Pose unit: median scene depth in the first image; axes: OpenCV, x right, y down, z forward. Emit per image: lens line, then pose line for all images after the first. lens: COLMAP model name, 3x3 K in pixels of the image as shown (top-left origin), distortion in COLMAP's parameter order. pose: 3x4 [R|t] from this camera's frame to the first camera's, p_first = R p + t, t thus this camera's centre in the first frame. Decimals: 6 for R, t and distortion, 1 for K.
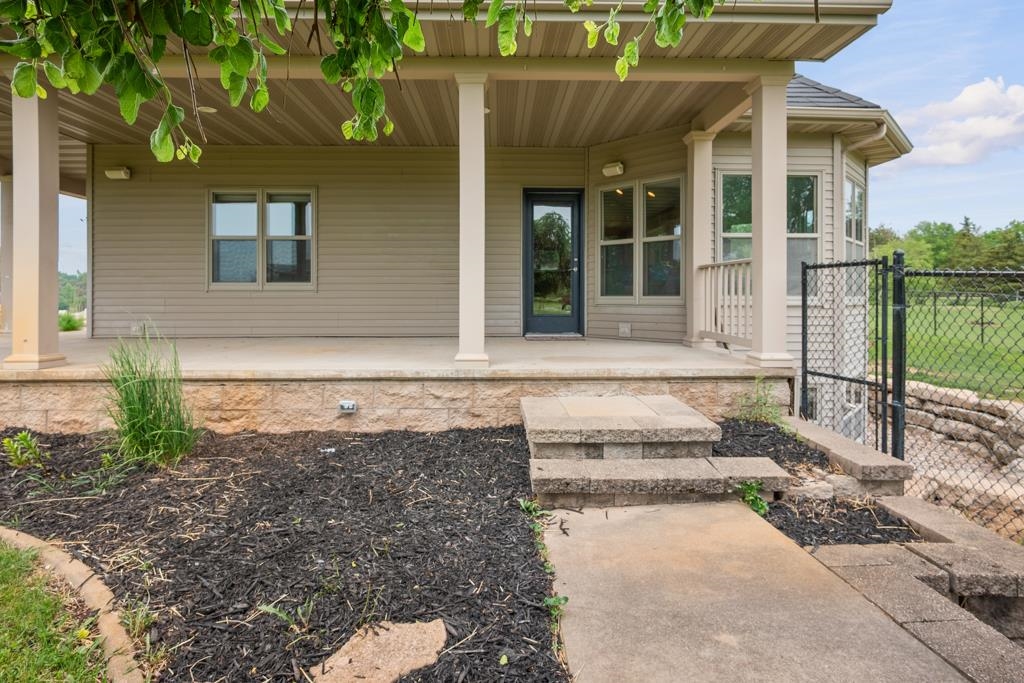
lens RADIAL K [[514.8, 0, 513.1], [0, 514.8, 301.1], [0, 0, 1]] dist [-0.001031, 0.000101]
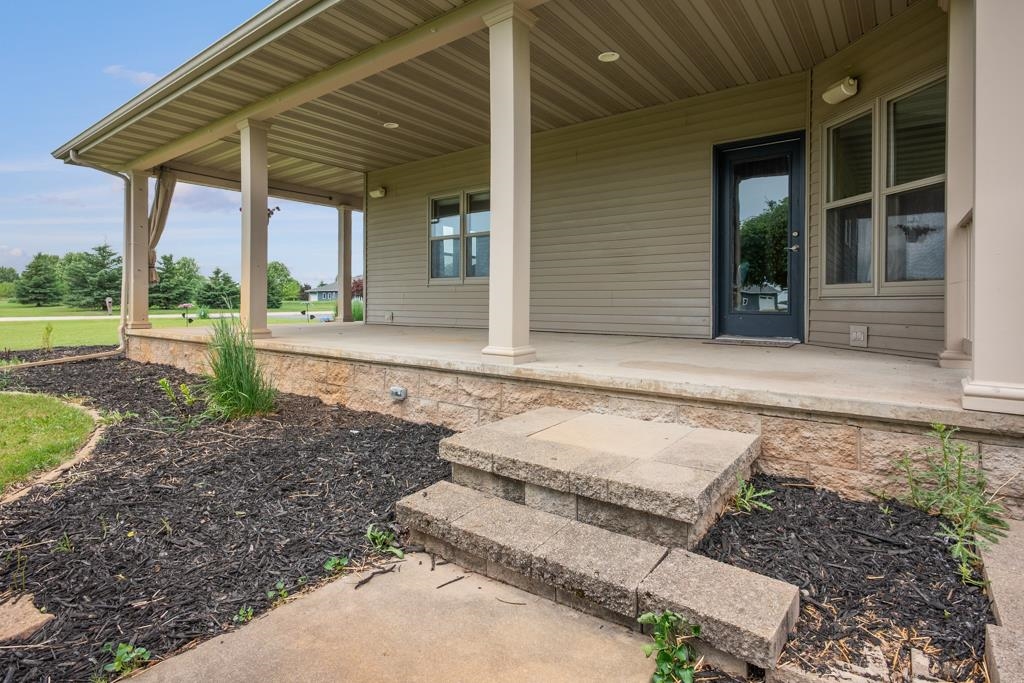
lens RADIAL K [[521.1, 0, 511.7], [0, 521.1, 302.5], [0, 0, 1]] dist [-0.001988, 0.000735]
pose [[0.780039, 0.004210, -0.625716, 0.462502], [-0.009145, 0.999947, -0.004672, 0.035159], [0.625664, 0.009367, 0.780037, 0.355567]]
